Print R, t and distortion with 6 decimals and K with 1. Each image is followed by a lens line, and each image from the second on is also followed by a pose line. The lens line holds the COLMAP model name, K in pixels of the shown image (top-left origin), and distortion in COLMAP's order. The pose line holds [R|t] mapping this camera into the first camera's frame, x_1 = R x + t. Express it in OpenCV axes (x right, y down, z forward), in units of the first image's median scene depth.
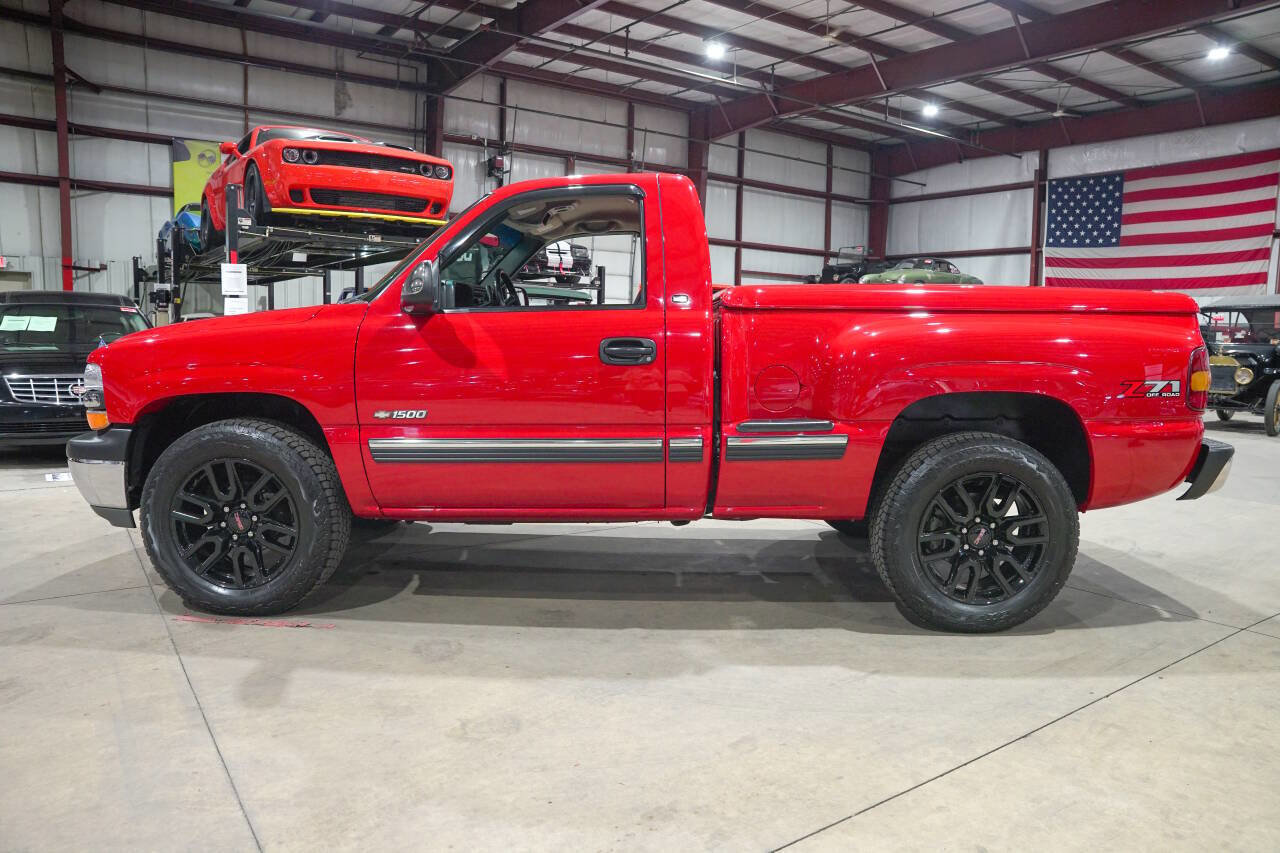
lens RADIAL K [[875.6, 0, 646.8], [0, 875.6, 426.5], [0, 0, 1]] dist [-0.136276, 0.104520]
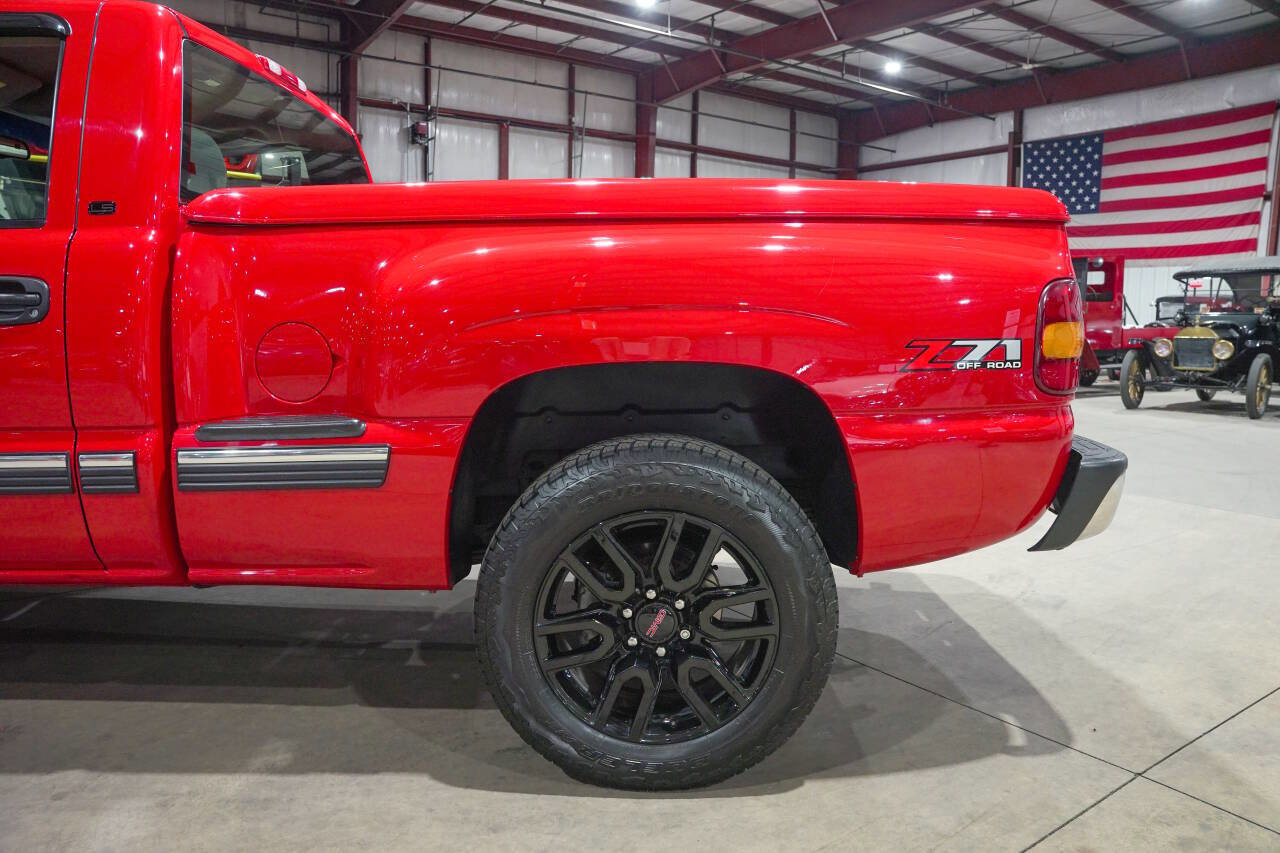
lens RADIAL K [[875.6, 0, 645.5], [0, 875.6, 425.1], [0, 0, 1]] dist [-0.136276, 0.104520]
pose [[0.999960, -0.008933, -0.000106, 0.168413], [0.008934, 0.999798, 0.017997, -0.004864], [-0.000055, -0.017997, 0.999838, 0.192400]]
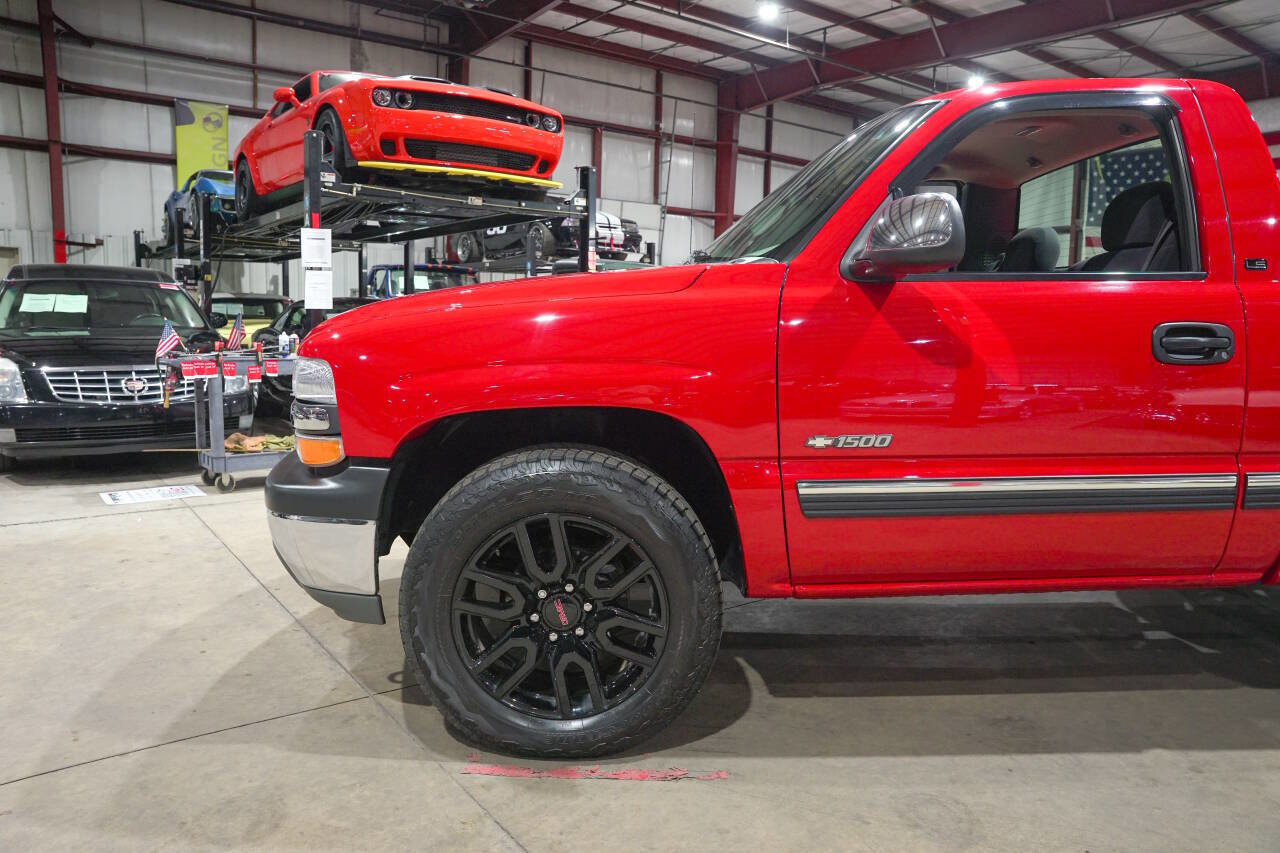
lens RADIAL K [[875.6, 0, 647.7], [0, 875.6, 425.1], [0, 0, 1]] dist [-0.136276, 0.104520]
pose [[0.999335, -0.005841, 0.035981, -0.192809], [0.005189, 0.999821, 0.018208, -0.016085], [-0.036081, -0.018010, 0.999187, 0.161198]]
